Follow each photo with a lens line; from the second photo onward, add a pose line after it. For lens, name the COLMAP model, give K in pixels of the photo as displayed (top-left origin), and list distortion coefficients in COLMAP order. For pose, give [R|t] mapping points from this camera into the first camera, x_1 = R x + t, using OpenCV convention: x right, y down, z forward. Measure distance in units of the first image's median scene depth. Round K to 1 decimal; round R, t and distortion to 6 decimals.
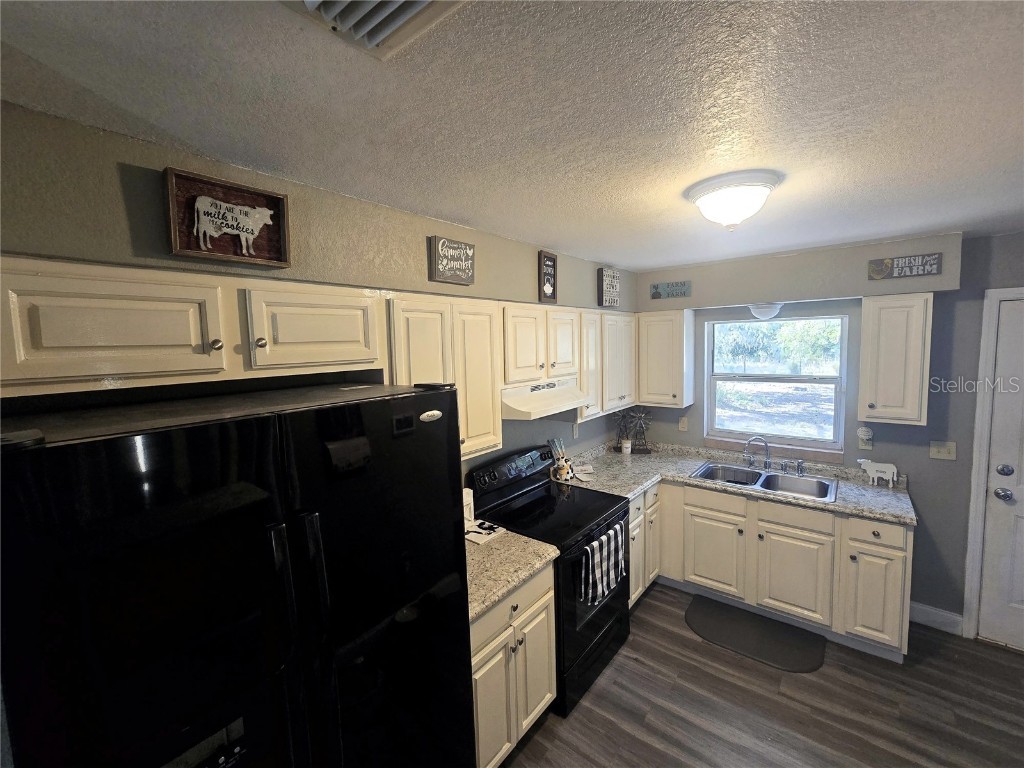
lens RADIAL K [[420.1, 0, 510.4], [0, 420.1, 377.6], [0, 0, 1]] dist [-0.003380, -0.000057]
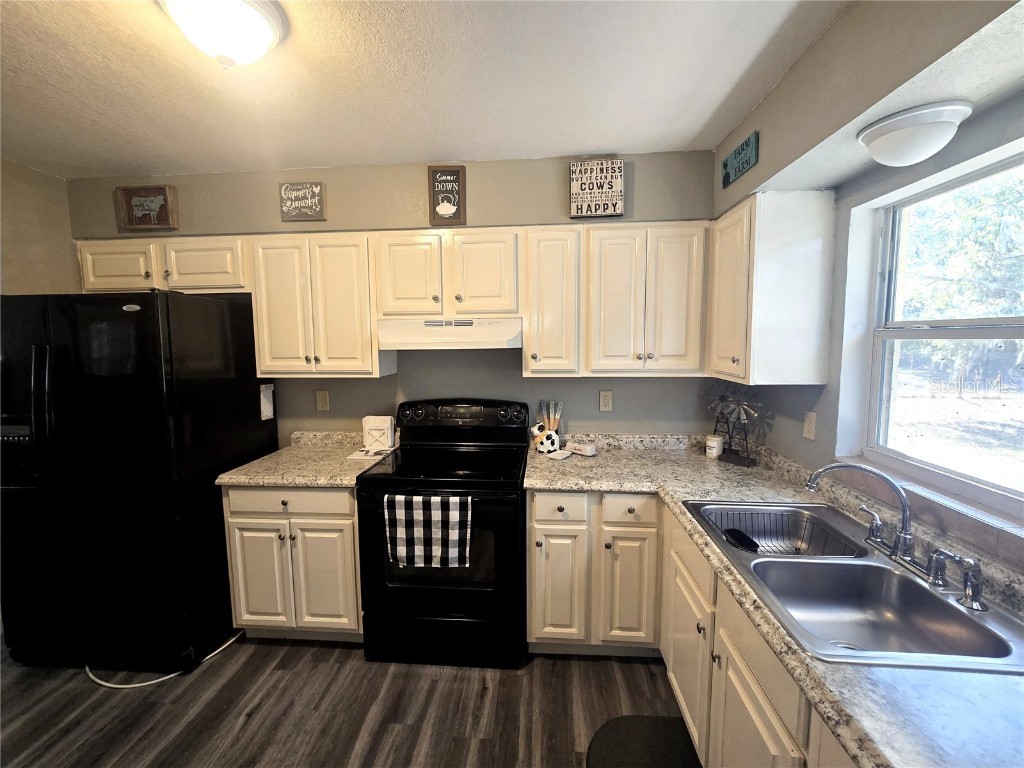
lens RADIAL K [[420.1, 0, 510.4], [0, 420.1, 377.6], [0, 0, 1]] dist [-0.003380, -0.000057]
pose [[0.573500, 0.099196, -0.813178, 0.796105], [-0.073135, 0.994878, 0.069782, 0.058443], [0.815935, 0.019451, 0.577817, 0.537736]]
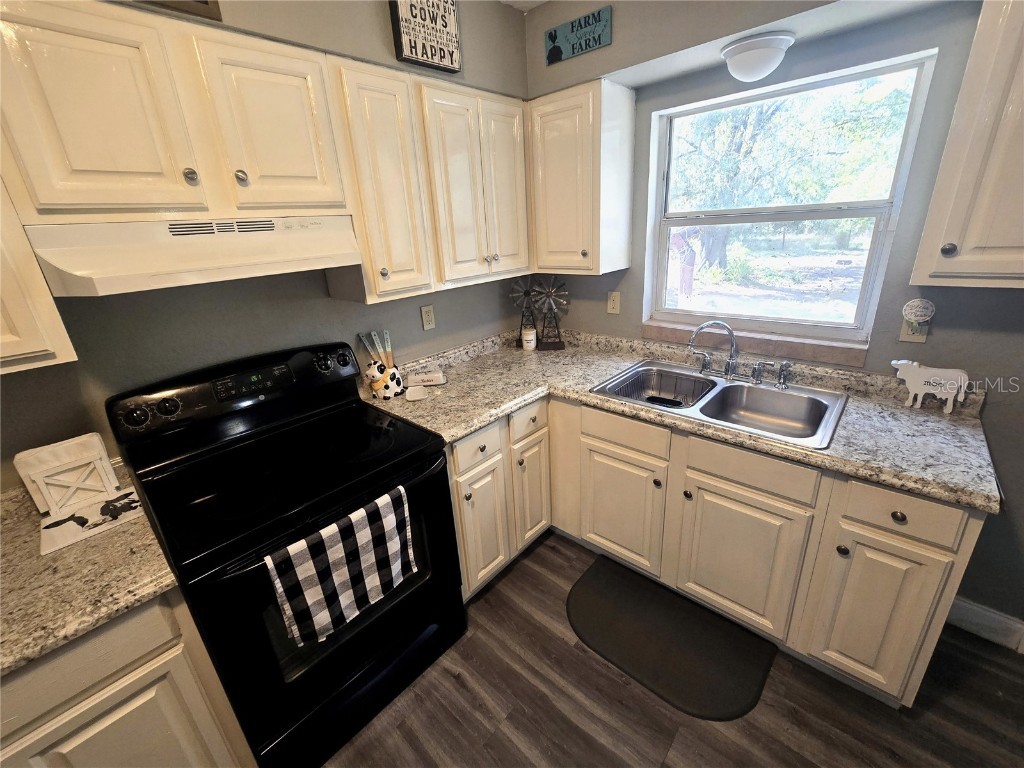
lens RADIAL K [[420.1, 0, 510.4], [0, 420.1, 377.6], [0, 0, 1]] dist [-0.003380, -0.000057]
pose [[0.998059, -0.013527, -0.060796, 0.384153], [0.029172, 0.963966, 0.264420, 0.062889], [0.055029, -0.265680, 0.962489, 0.465217]]
